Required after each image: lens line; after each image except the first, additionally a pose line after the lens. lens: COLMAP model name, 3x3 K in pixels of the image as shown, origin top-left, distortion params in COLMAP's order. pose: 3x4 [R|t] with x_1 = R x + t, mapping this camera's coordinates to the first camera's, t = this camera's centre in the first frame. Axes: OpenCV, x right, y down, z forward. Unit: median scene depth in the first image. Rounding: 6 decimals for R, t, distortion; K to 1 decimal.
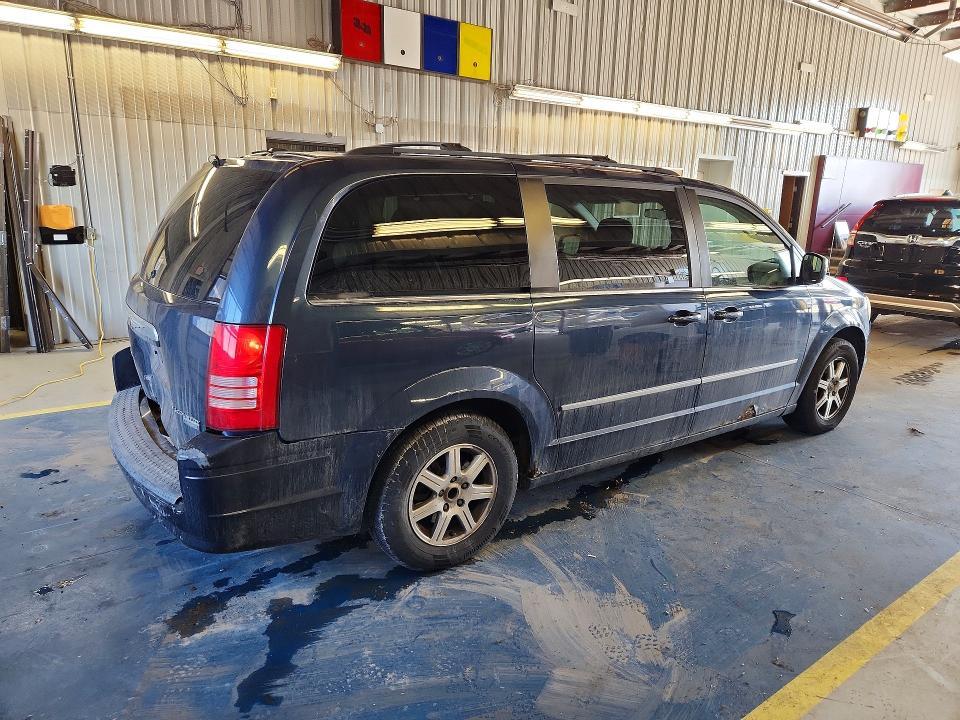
lens RADIAL K [[645.4, 0, 480.0], [0, 645.4, 360.0], [0, 0, 1]] dist [-0.006715, -0.004802]
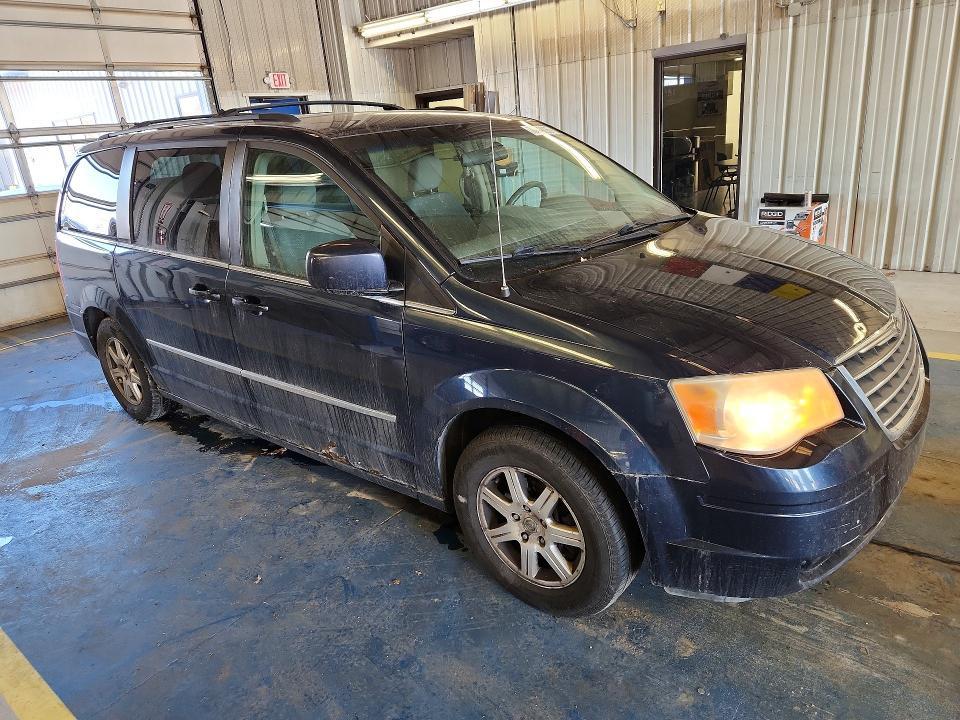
lens RADIAL K [[645.4, 0, 480.0], [0, 645.4, 360.0], [0, 0, 1]] dist [-0.006715, -0.004802]
pose [[0.246125, 0.273424, -0.929872, 1.073559], [-0.129878, 0.960036, 0.247917, -0.213051], [0.960497, 0.059752, 0.271800, 0.935415]]
